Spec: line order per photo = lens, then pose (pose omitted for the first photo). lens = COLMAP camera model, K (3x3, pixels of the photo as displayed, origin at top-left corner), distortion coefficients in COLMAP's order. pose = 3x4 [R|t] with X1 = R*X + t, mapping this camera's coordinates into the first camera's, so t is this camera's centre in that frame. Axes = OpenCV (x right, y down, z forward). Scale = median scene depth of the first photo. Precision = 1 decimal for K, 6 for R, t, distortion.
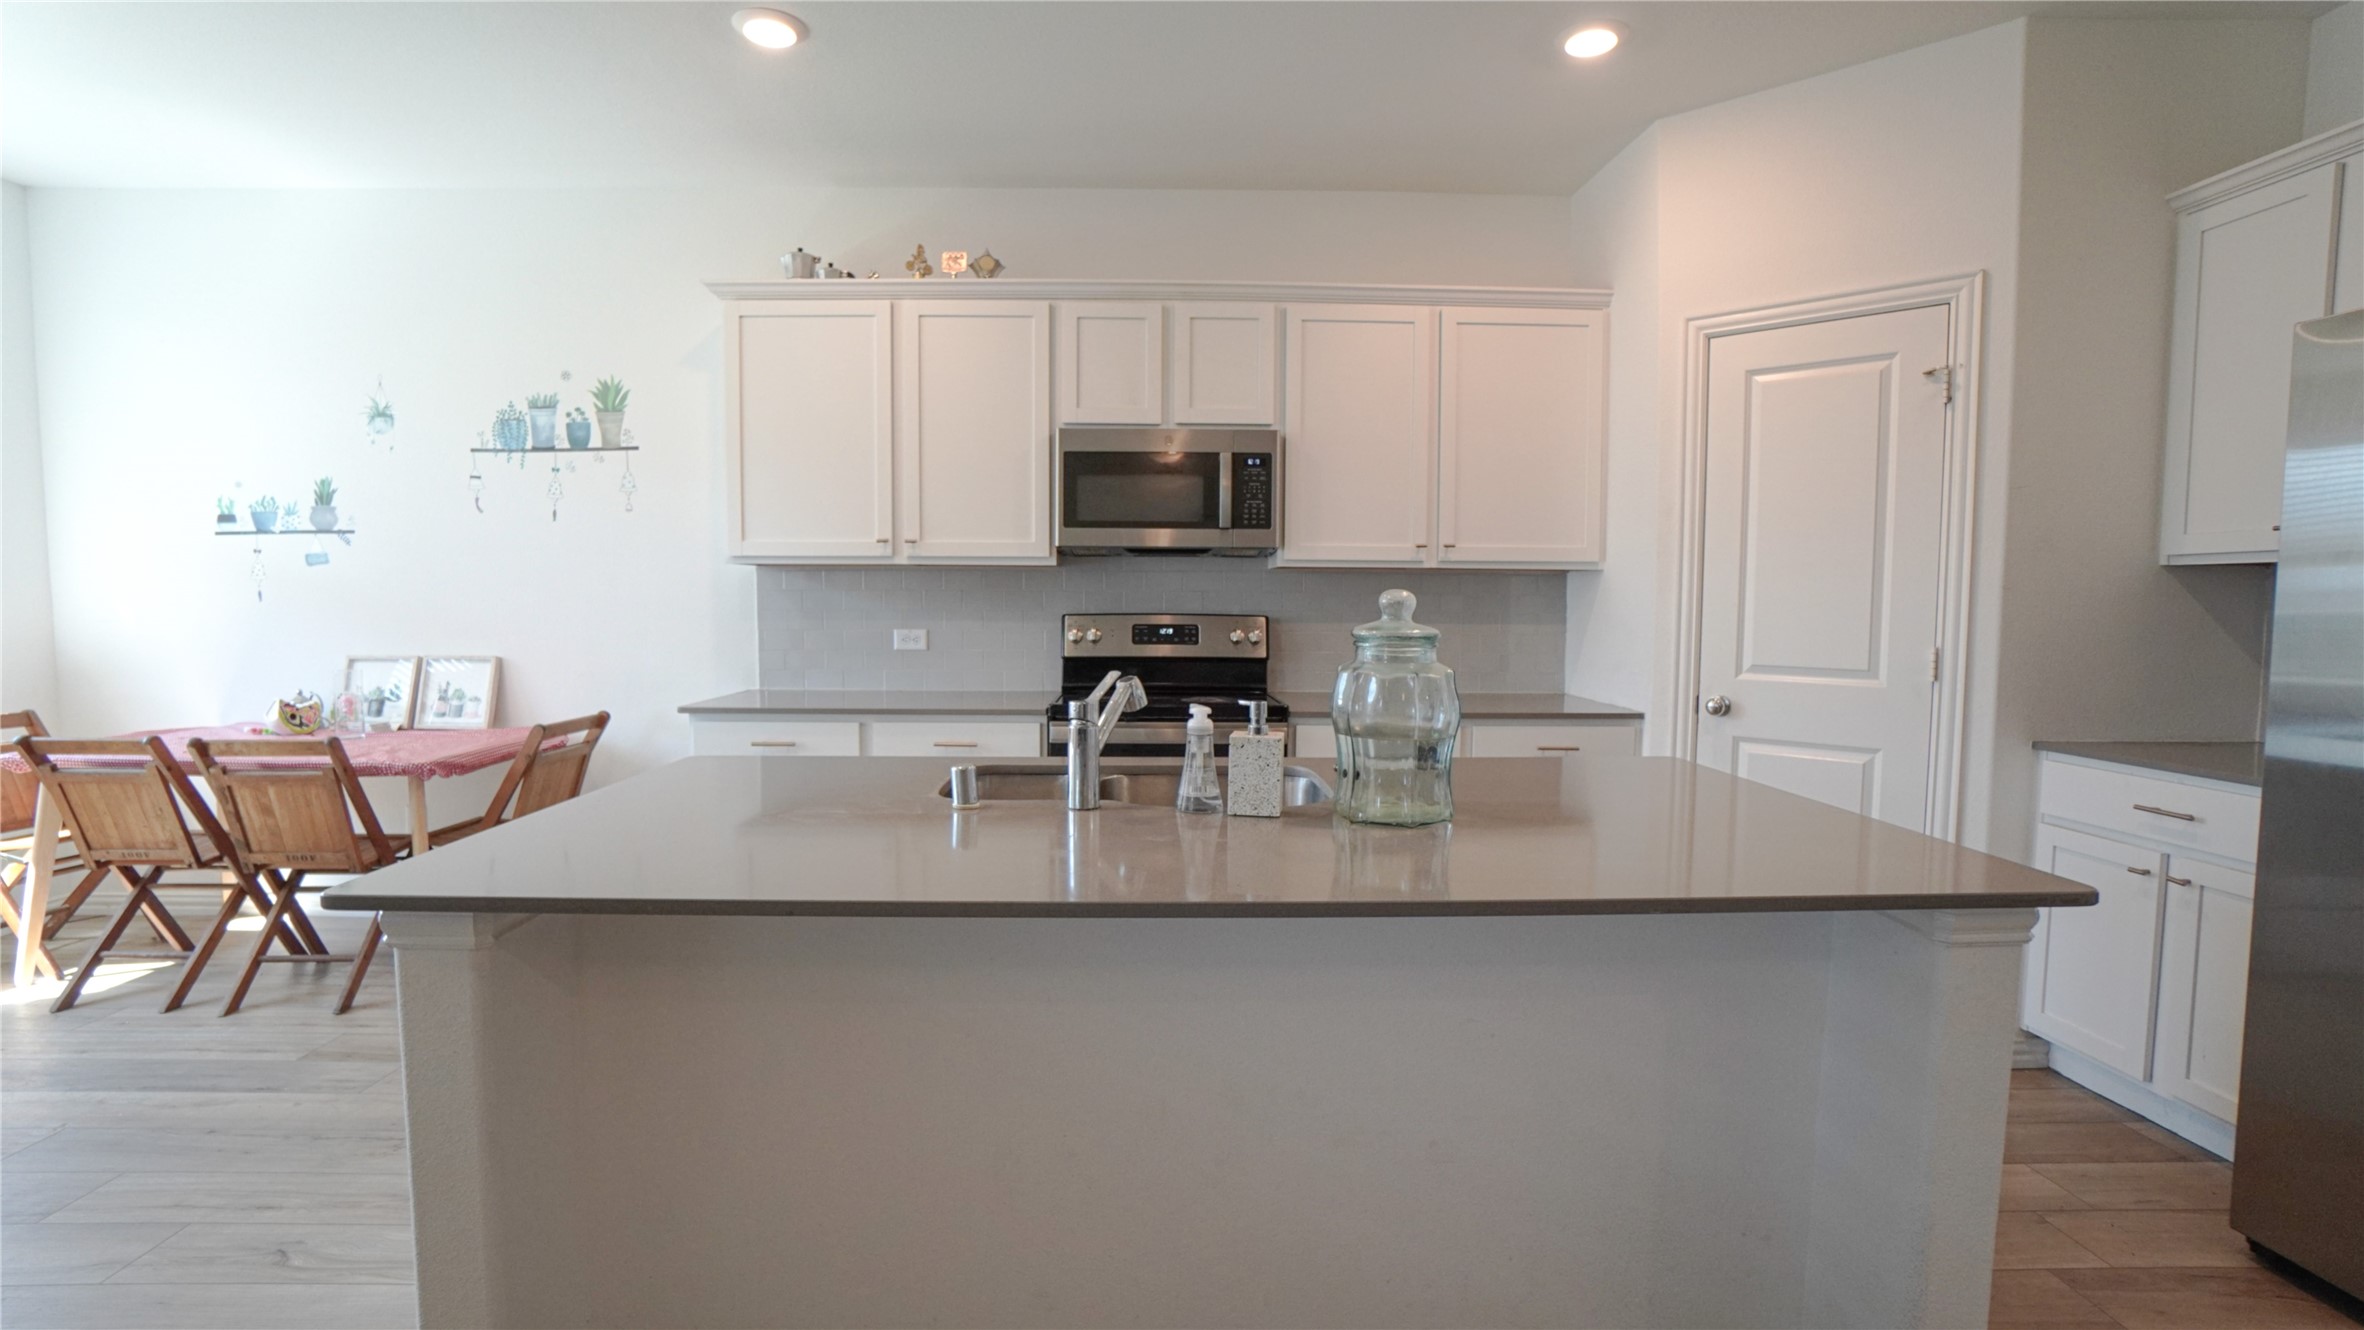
lens RADIAL K [[1049.7, 0, 1182.0], [0, 1049.7, 665.0], [0, 0, 1]] dist [-0.063298, 0.020576]
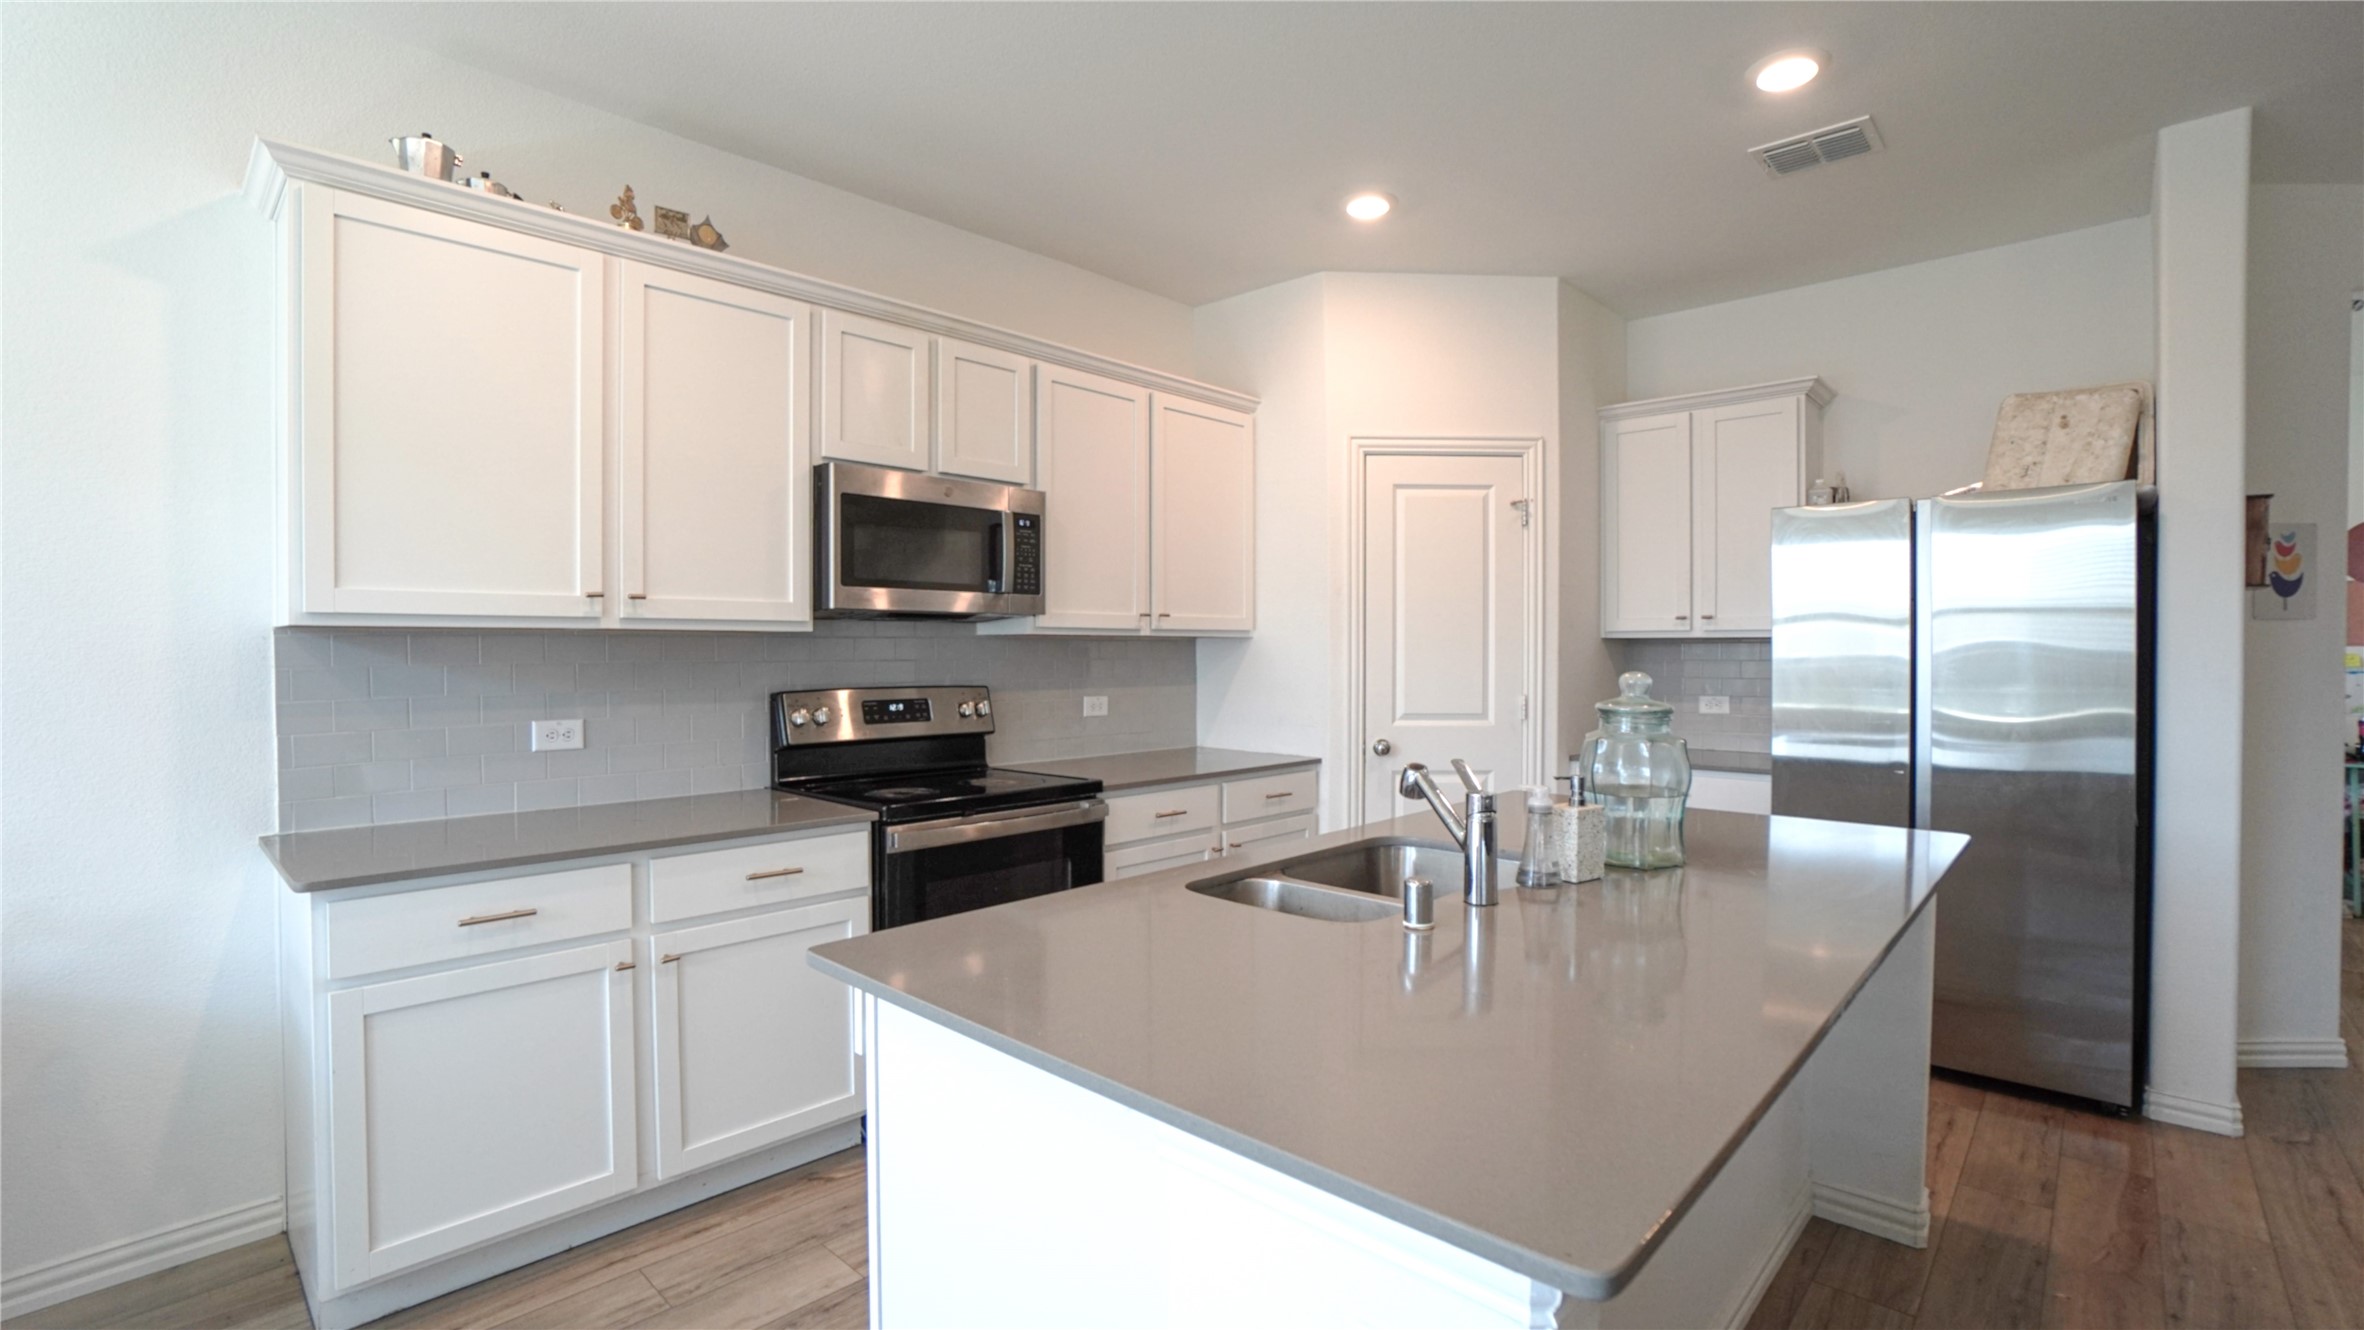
lens RADIAL K [[1049.7, 0, 1182.0], [0, 1049.7, 665.0], [0, 0, 1]] dist [-0.063298, 0.020576]
pose [[0.704767, -0.016400, 0.709250, -0.490939], [0.049279, 0.998450, -0.025880, -0.035570], [-0.707726, 0.053190, 0.704482, 0.243164]]
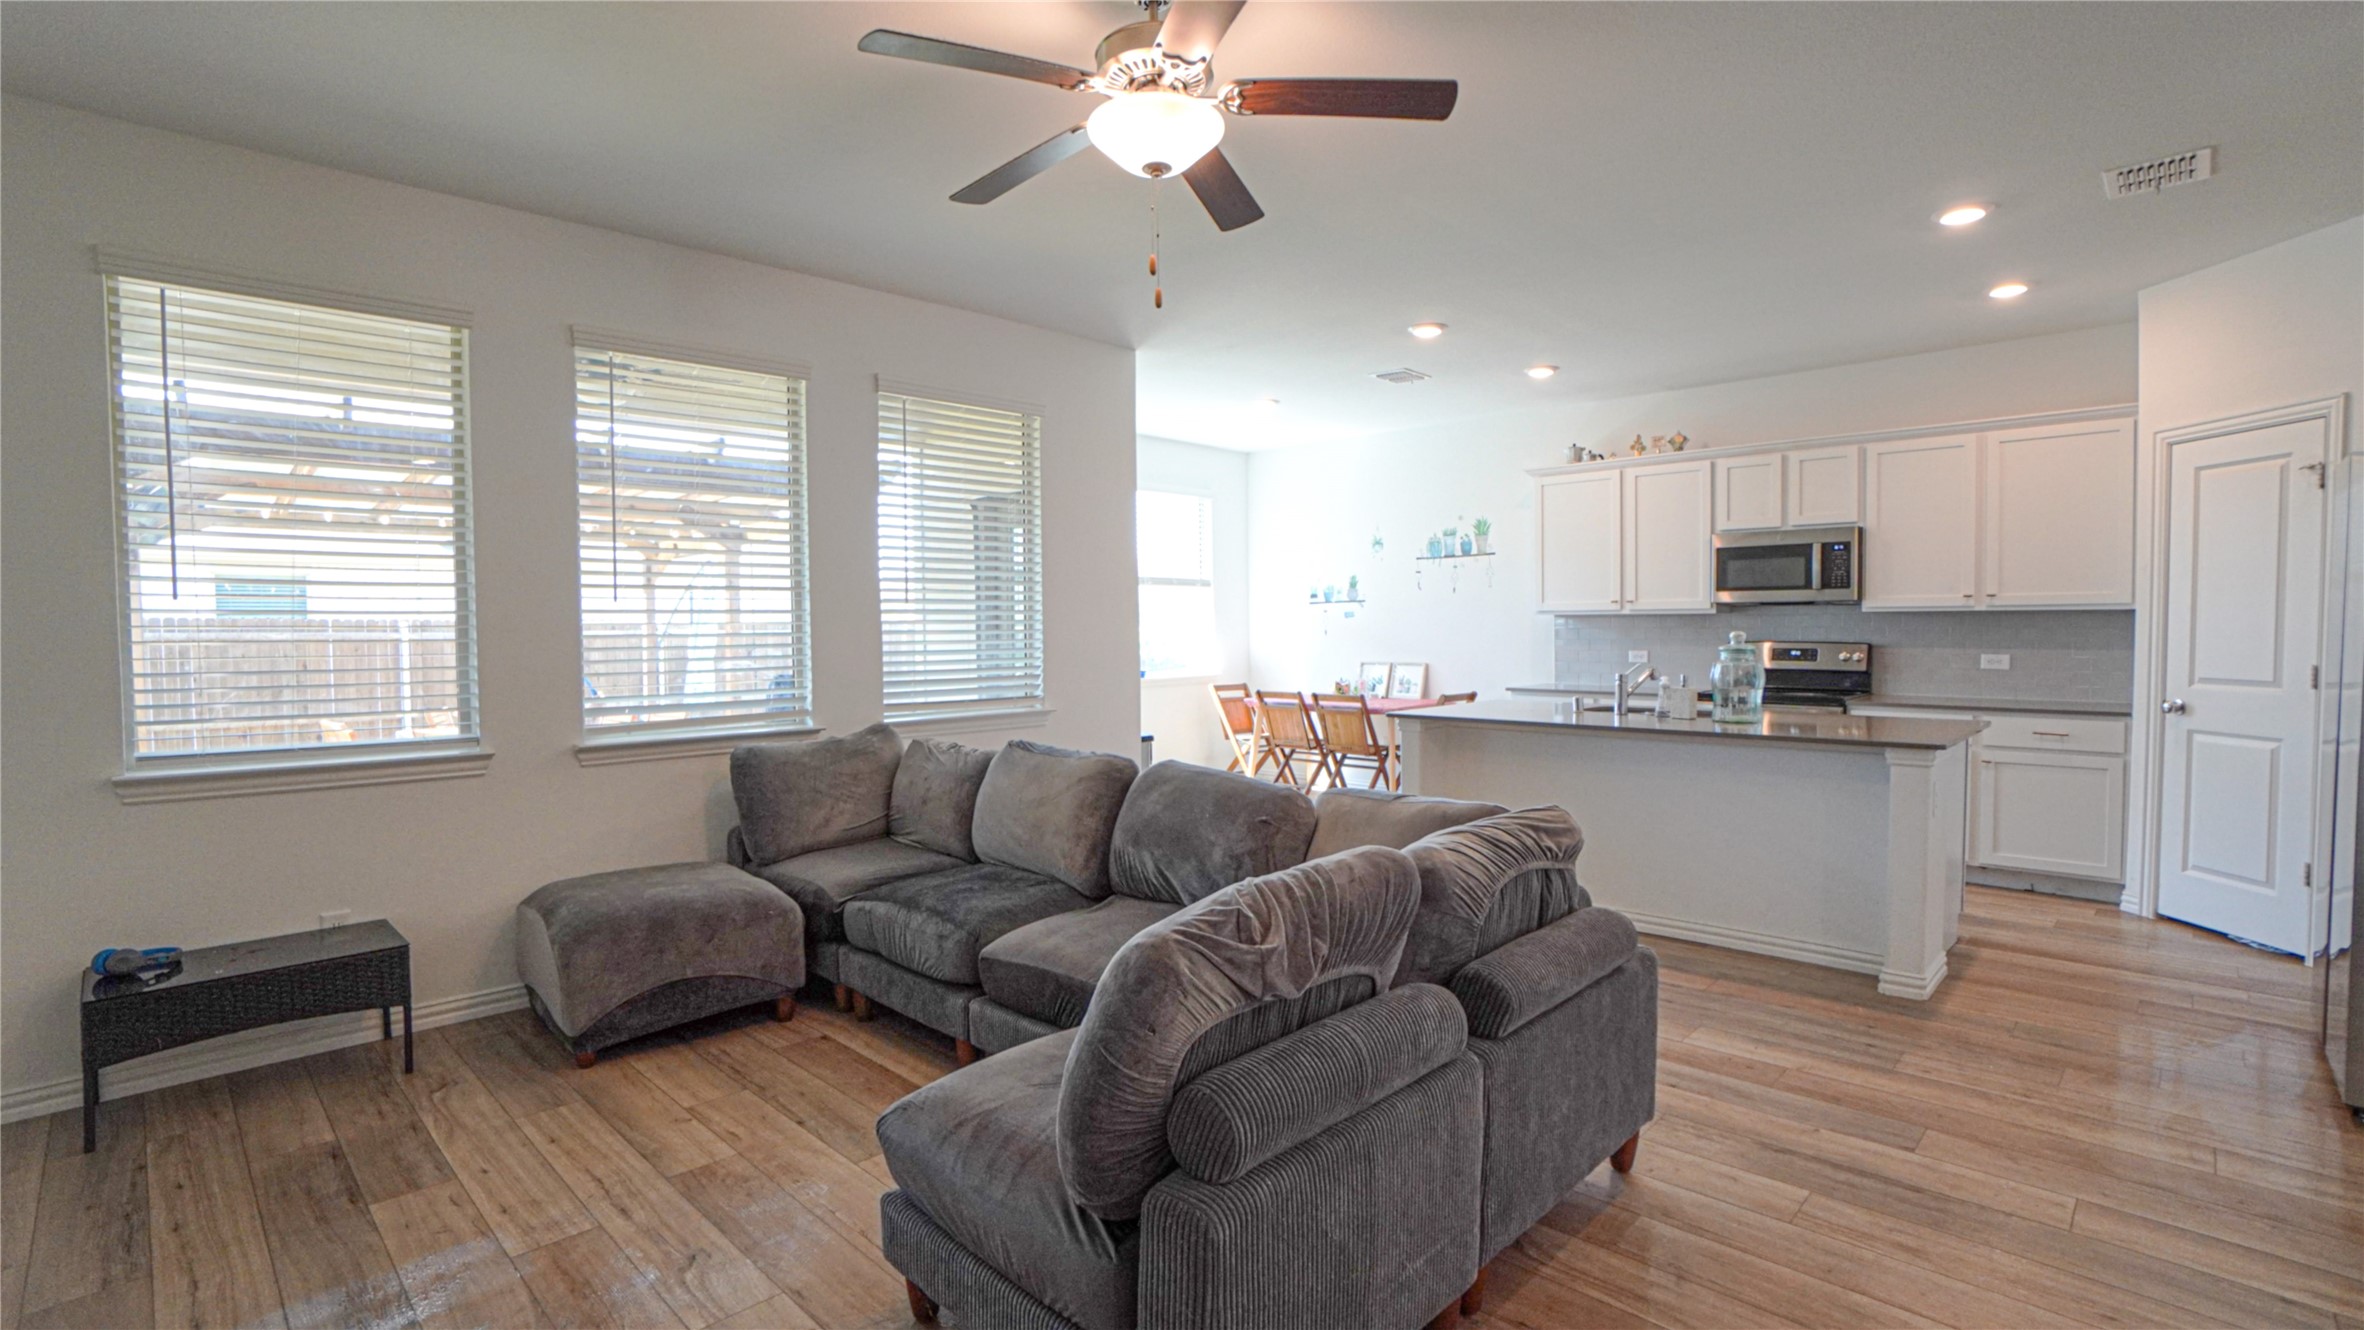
lens RADIAL K [[1089.5, 0, 1182.0], [0, 1089.5, 665.0], [0, 0, 1]] dist [-0.063559, 0.021866]
pose [[0.698962, 0.014126, -0.715019, 0.527160], [-0.034382, 0.999313, -0.013867, 0.043172], [0.714332, 0.034276, 0.698967, -0.843129]]
